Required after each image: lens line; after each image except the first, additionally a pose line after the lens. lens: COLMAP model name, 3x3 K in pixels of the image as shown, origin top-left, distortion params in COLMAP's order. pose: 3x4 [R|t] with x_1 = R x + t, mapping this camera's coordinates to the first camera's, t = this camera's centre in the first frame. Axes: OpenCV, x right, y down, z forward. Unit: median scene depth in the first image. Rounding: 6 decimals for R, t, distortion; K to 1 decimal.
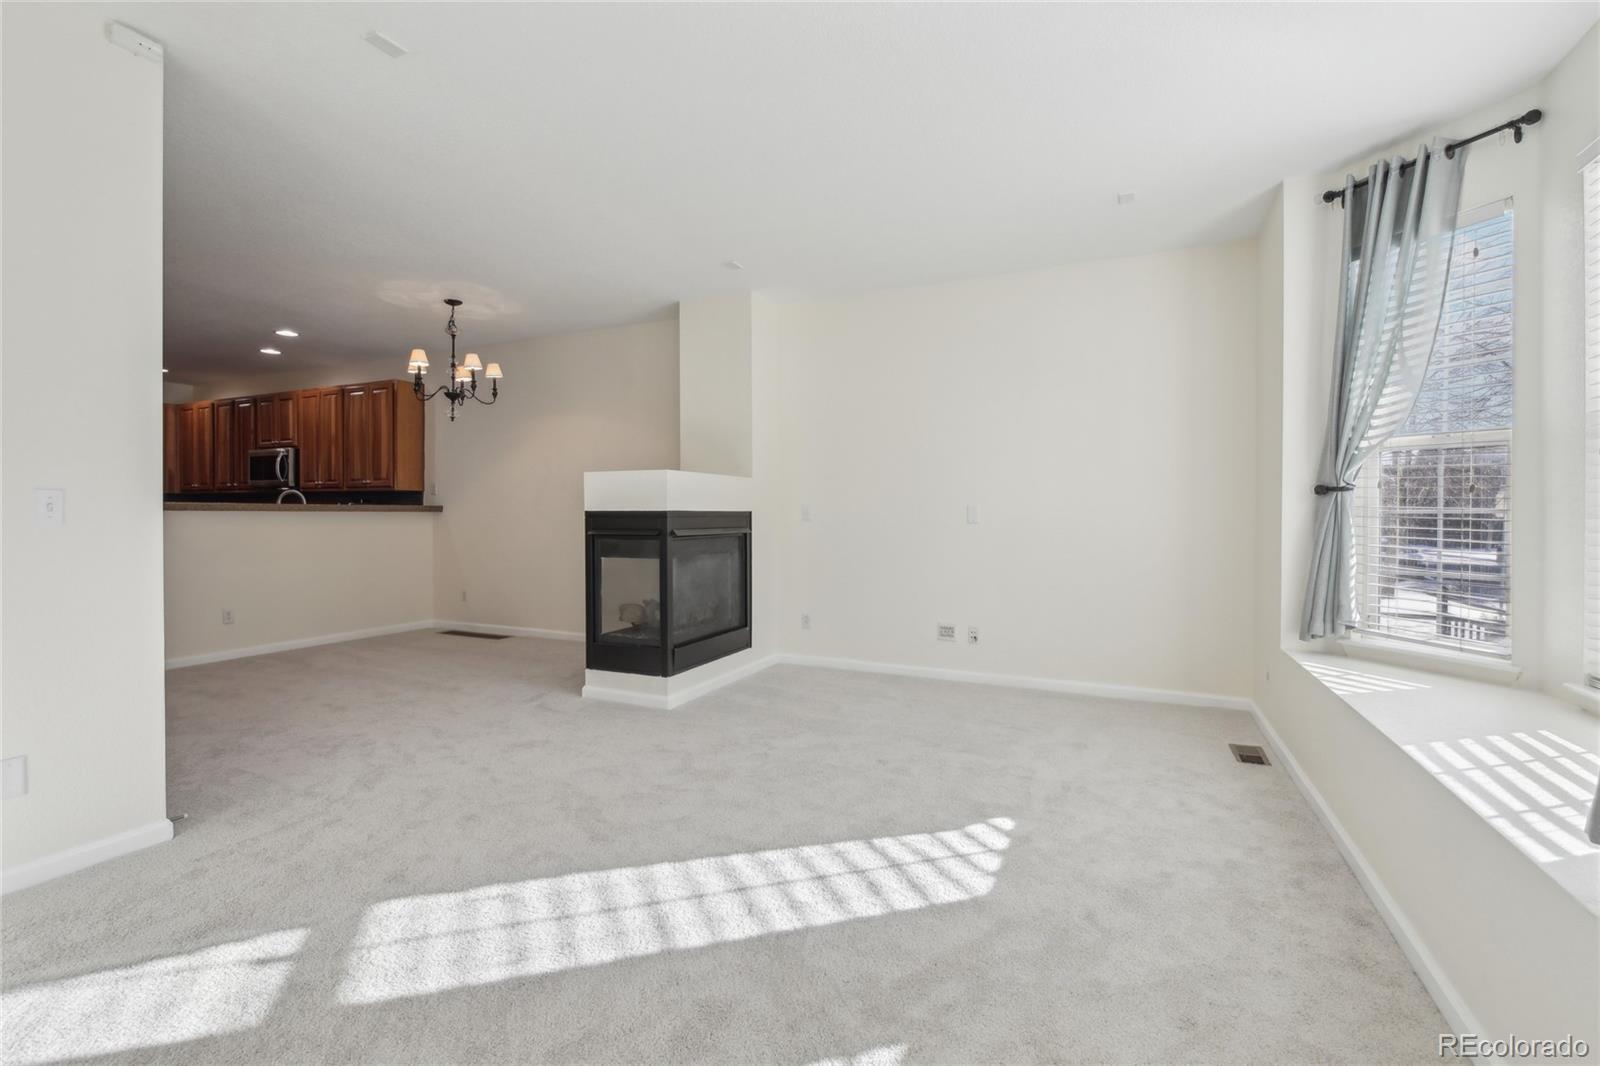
lens RADIAL K [[695.8, 0, 800.6], [0, 695.8, 530.4], [0, 0, 1]] dist [0.000699, -0.006564]
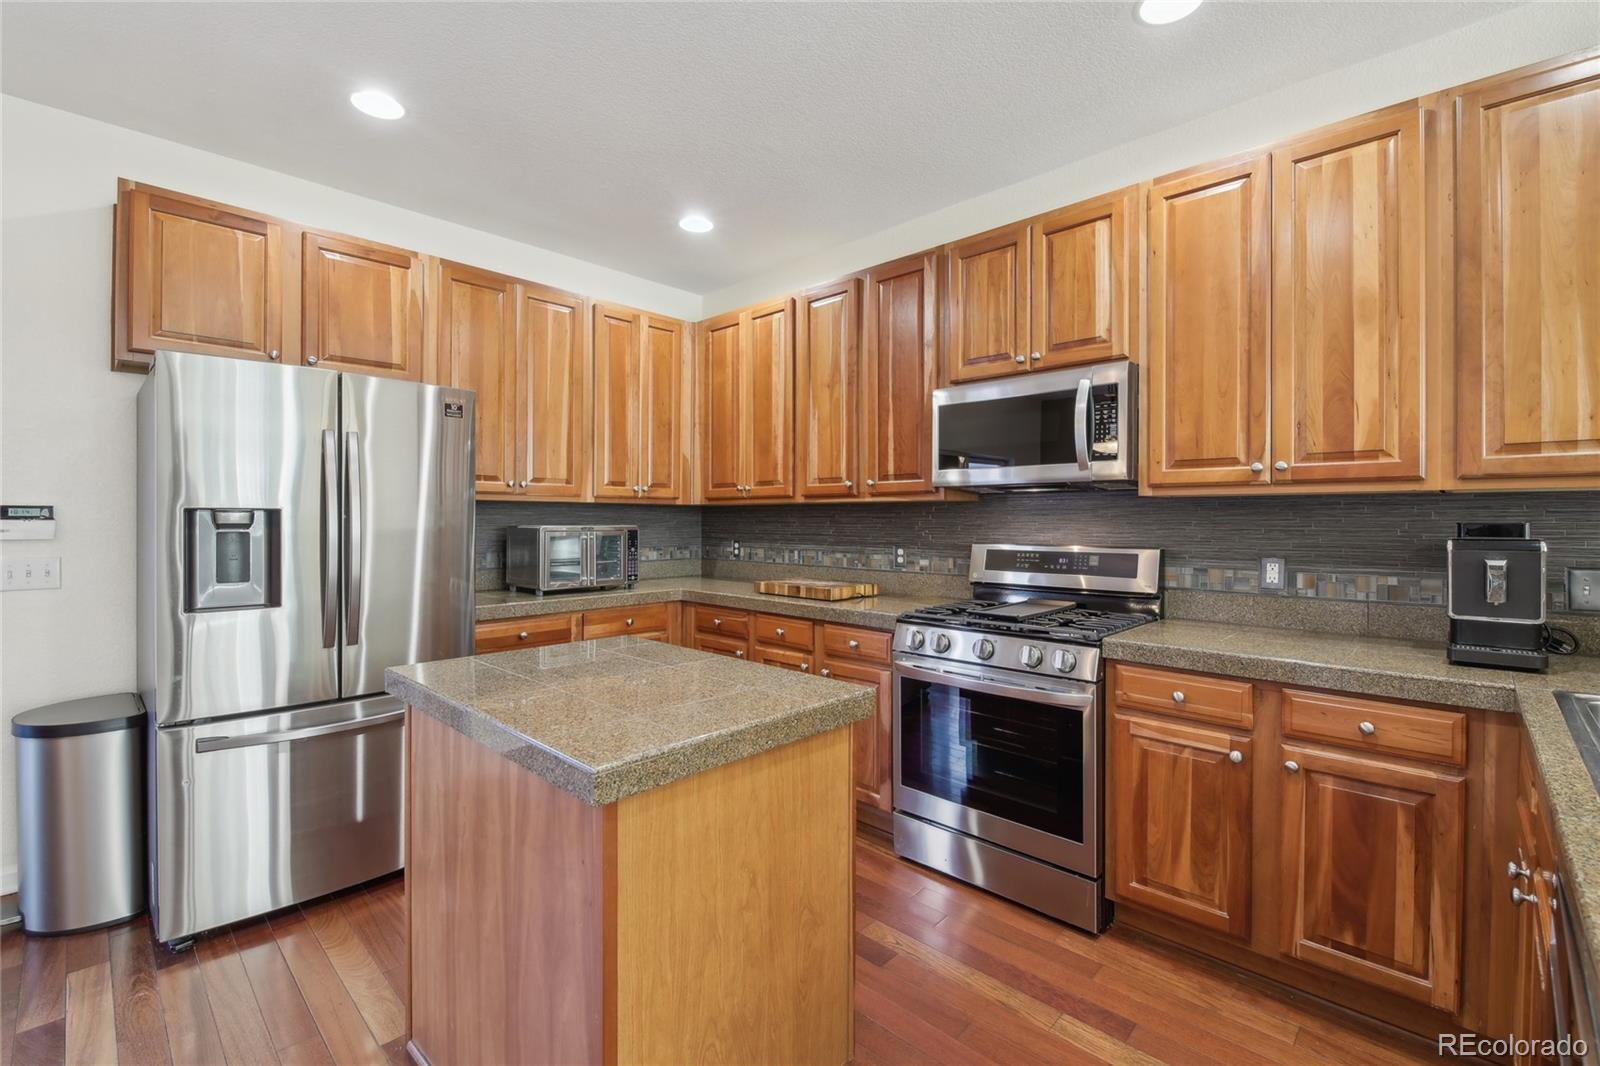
lens RADIAL K [[695.8, 0, 783.7], [0, 695.8, 515.7], [0, 0, 1]] dist [0.000699, -0.006564]
pose [[0.941872, -0.007456, -0.335890, -1.842149], [-0.000881, 0.999695, -0.024662, -0.095645], [0.335972, 0.023524, 0.941578, 1.542677]]
